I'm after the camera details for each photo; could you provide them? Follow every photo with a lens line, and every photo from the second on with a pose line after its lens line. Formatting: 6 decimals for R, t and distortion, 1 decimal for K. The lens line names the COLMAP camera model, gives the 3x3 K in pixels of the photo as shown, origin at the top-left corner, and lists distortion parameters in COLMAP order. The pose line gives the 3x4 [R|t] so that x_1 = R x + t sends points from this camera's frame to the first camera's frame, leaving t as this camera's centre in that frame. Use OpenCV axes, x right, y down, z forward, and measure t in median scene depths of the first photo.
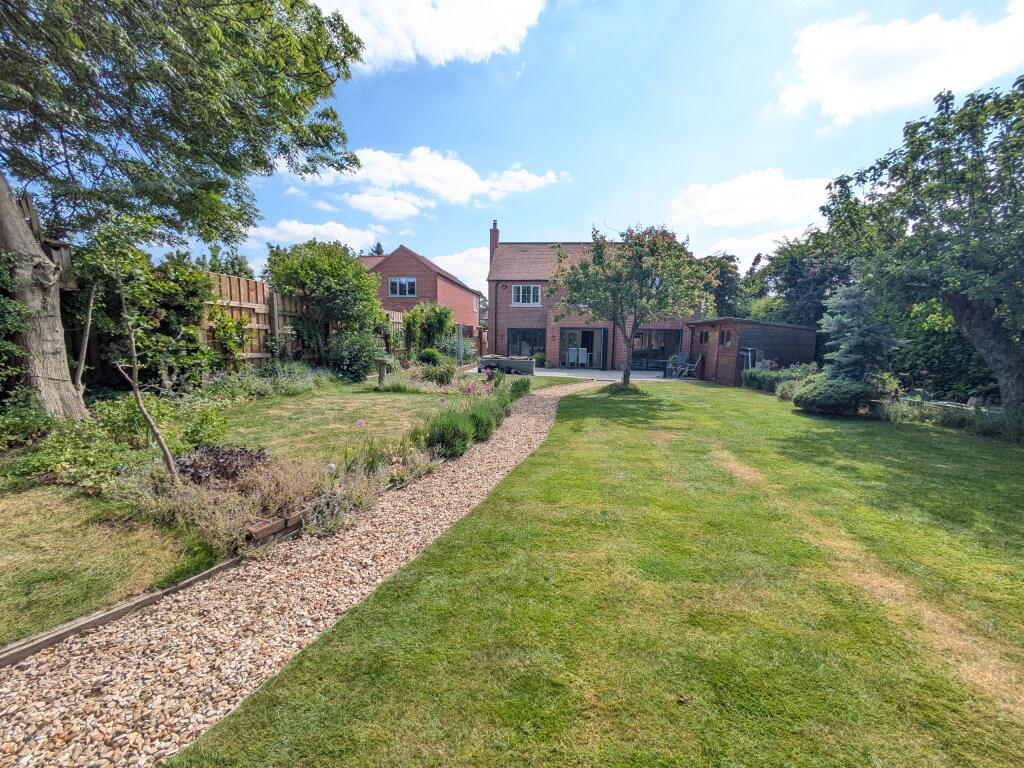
lens RADIAL K [[404.8, 0, 510.6], [0, 404.8, 381.7], [0, 0, 1]] dist [0.004313, 0.001005]
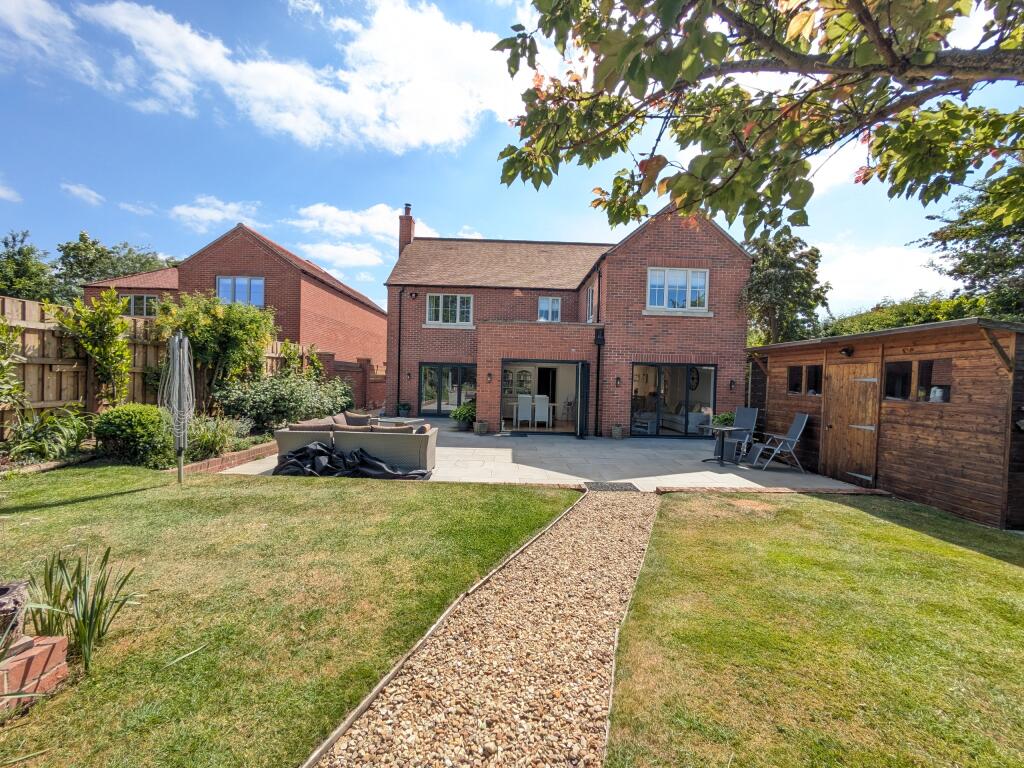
lens RADIAL K [[404.8, 0, 511.7], [0, 404.8, 386.6], [0, 0, 1]] dist [0.004313, 0.001005]
pose [[0.992113, 0.004630, 0.125262, 0.055798], [0.006816, 0.995847, -0.090793, -0.038938], [-0.125162, 0.090930, 0.987961, 0.382748]]
